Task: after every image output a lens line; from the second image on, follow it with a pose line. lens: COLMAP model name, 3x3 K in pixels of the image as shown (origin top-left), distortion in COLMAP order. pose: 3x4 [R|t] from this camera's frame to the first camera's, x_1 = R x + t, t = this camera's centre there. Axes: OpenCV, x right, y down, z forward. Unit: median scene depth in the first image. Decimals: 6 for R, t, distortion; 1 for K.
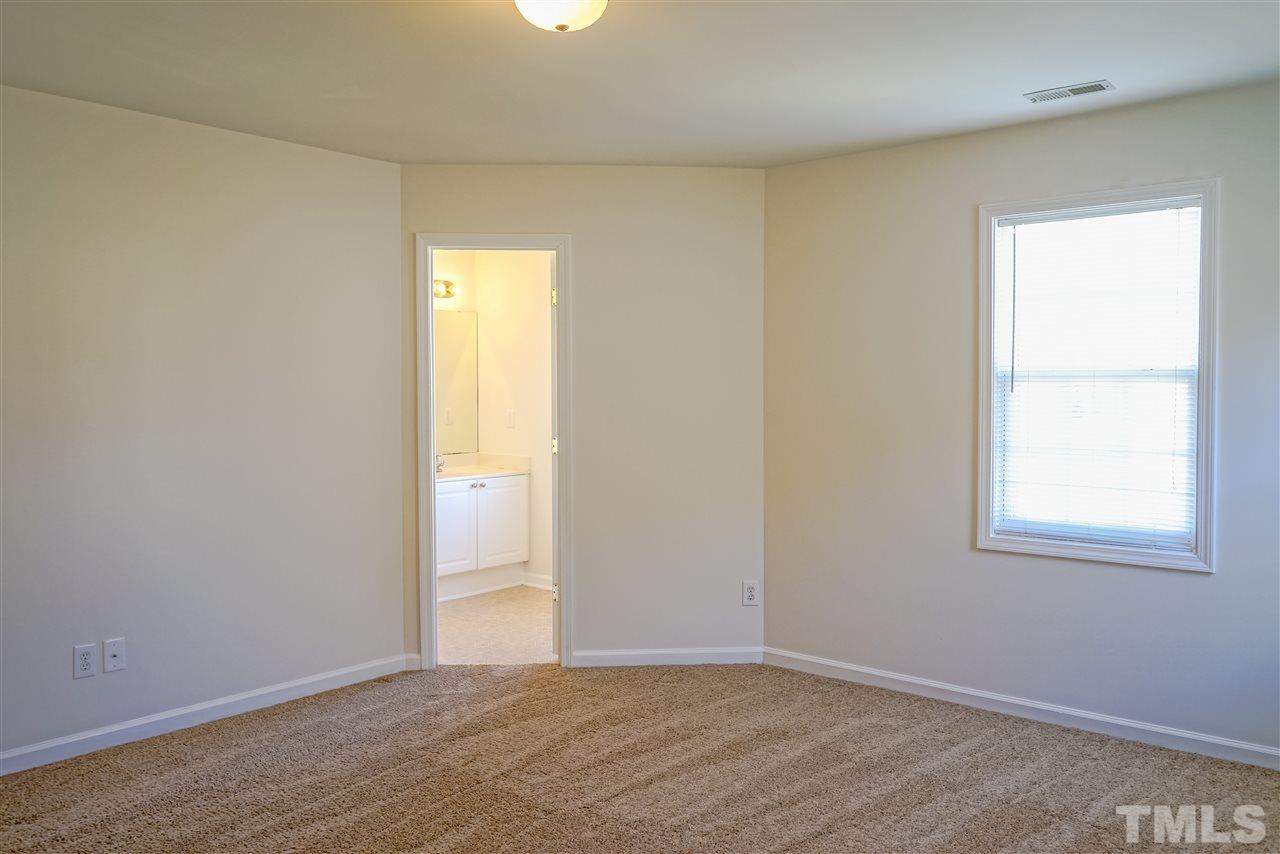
lens RADIAL K [[984.9, 0, 635.0], [0, 984.9, 426.2], [0, 0, 1]] dist [-0.020490, 0.010994]
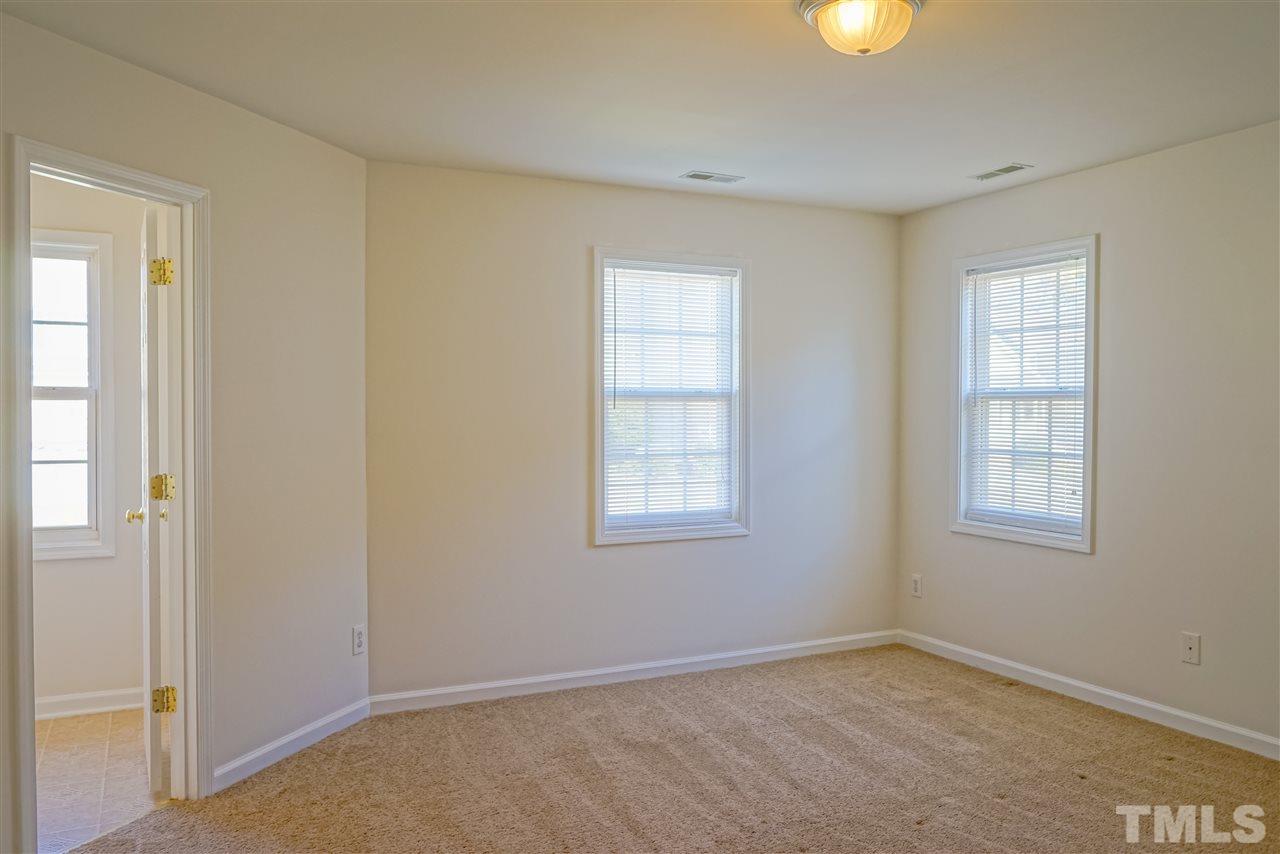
lens RADIAL K [[984.9, 0, 635.0], [0, 984.9, 426.2], [0, 0, 1]] dist [-0.020490, 0.010994]
pose [[0.401037, -0.015490, 0.915931, -0.705049], [0.034859, 0.999391, 0.001639, -0.014939], [-0.915398, 0.031271, 0.401333, 0.510993]]
